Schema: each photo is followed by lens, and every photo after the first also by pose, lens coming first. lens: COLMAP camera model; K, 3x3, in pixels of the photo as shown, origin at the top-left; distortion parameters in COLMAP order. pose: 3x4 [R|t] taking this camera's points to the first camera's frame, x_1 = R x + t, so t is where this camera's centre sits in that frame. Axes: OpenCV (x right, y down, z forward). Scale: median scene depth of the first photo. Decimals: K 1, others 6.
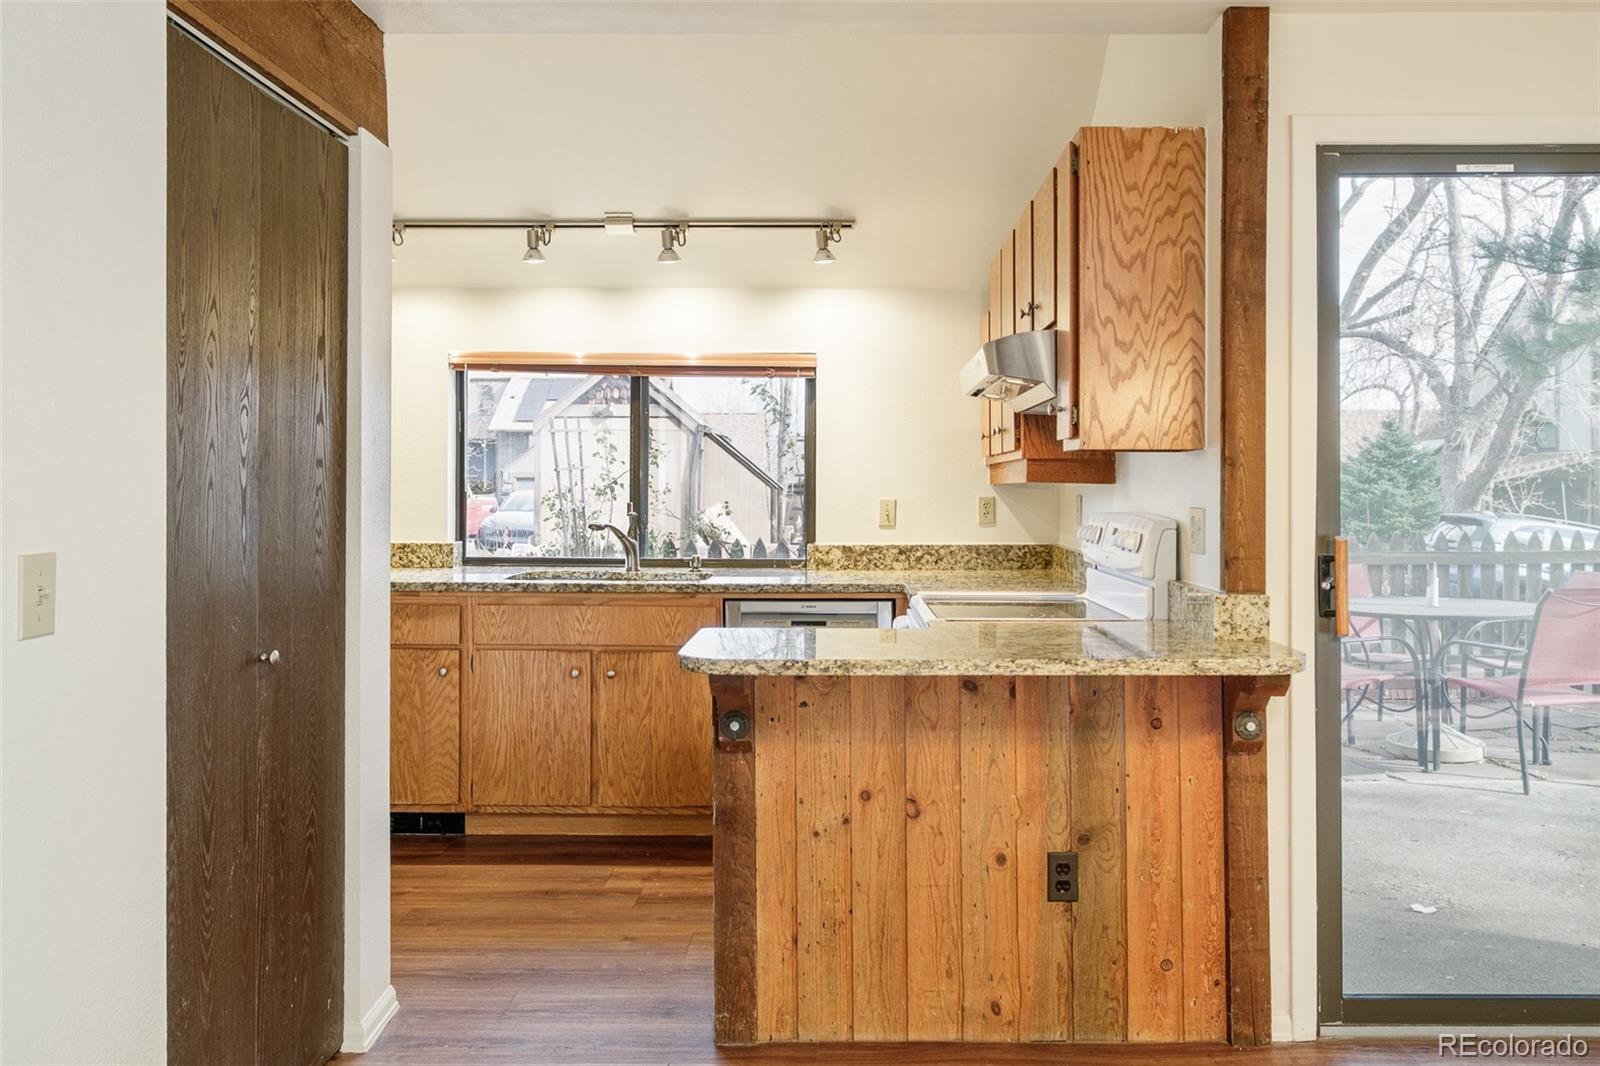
lens RADIAL K [[1143.8, 0, 801.2], [0, 1143.8, 529.3], [0, 0, 1]] dist [-0.002598, -0.004733]
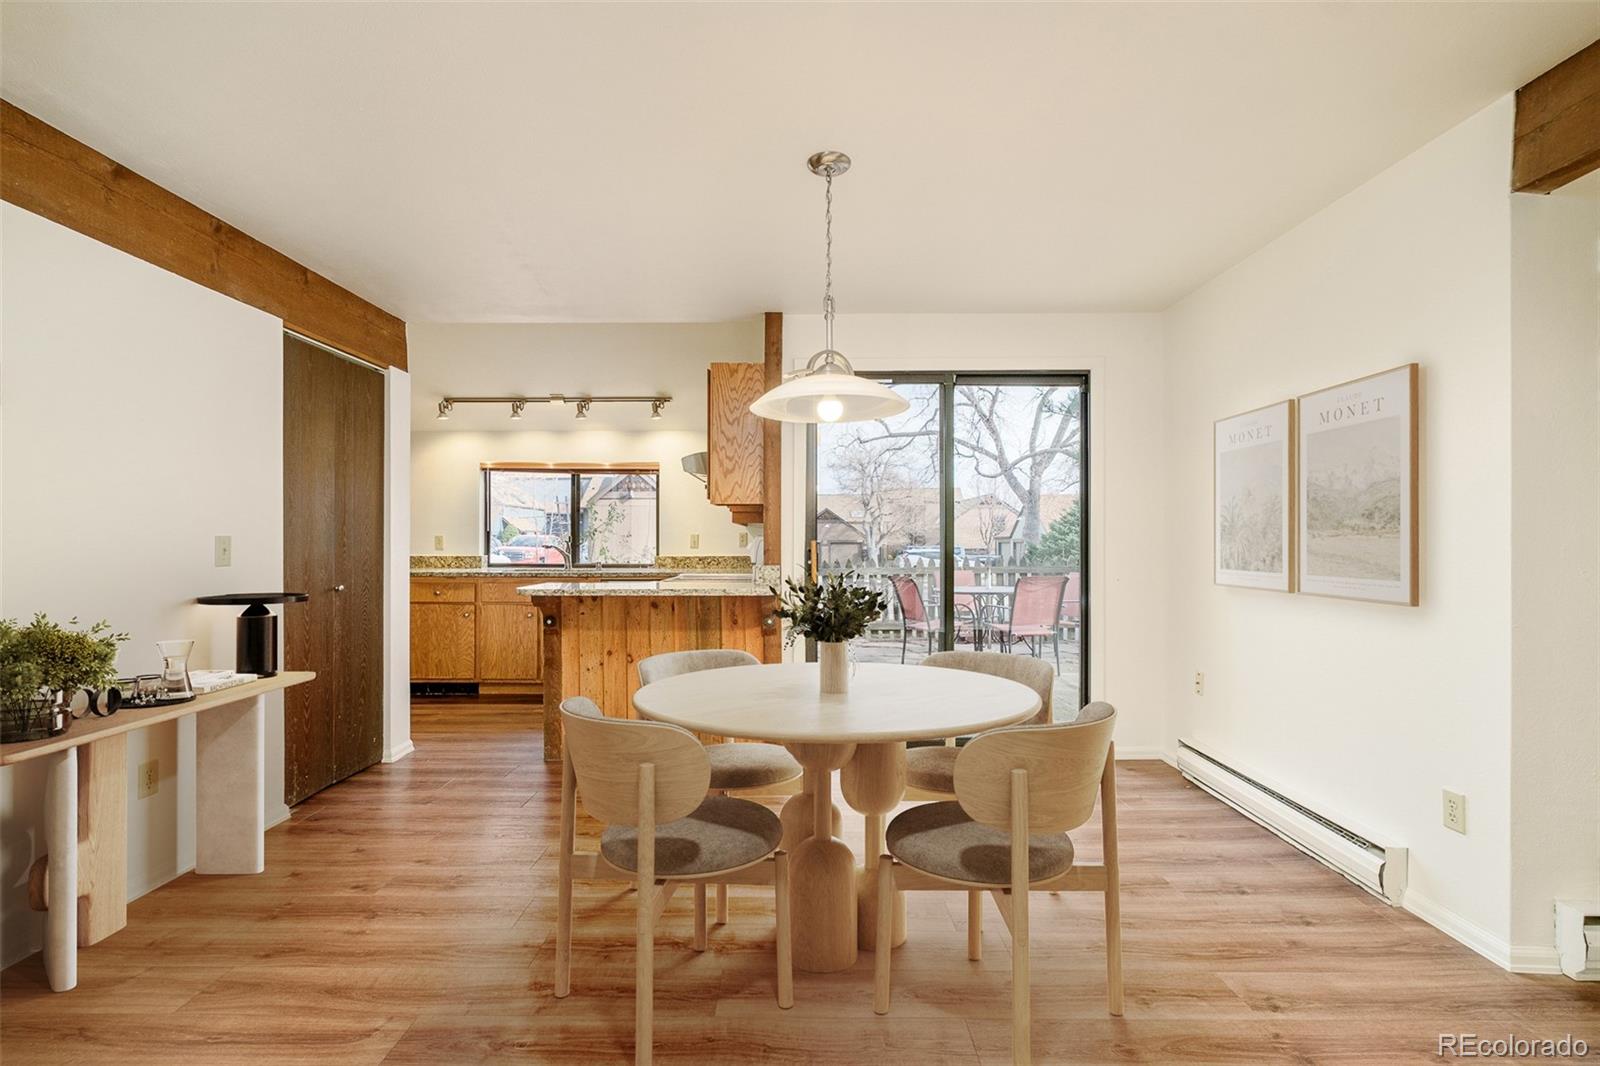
lens RADIAL K [[701.8, 0, 798.3], [0, 701.8, 571.2], [0, 0, 1]] dist [-0.000952, 0.000173]
pose [[0.999995, -0.002291, -0.002218, 0.359766], [0.002293, 0.999997, 0.000845, 0.054059], [0.002216, -0.000850, 0.999997, -0.342339]]
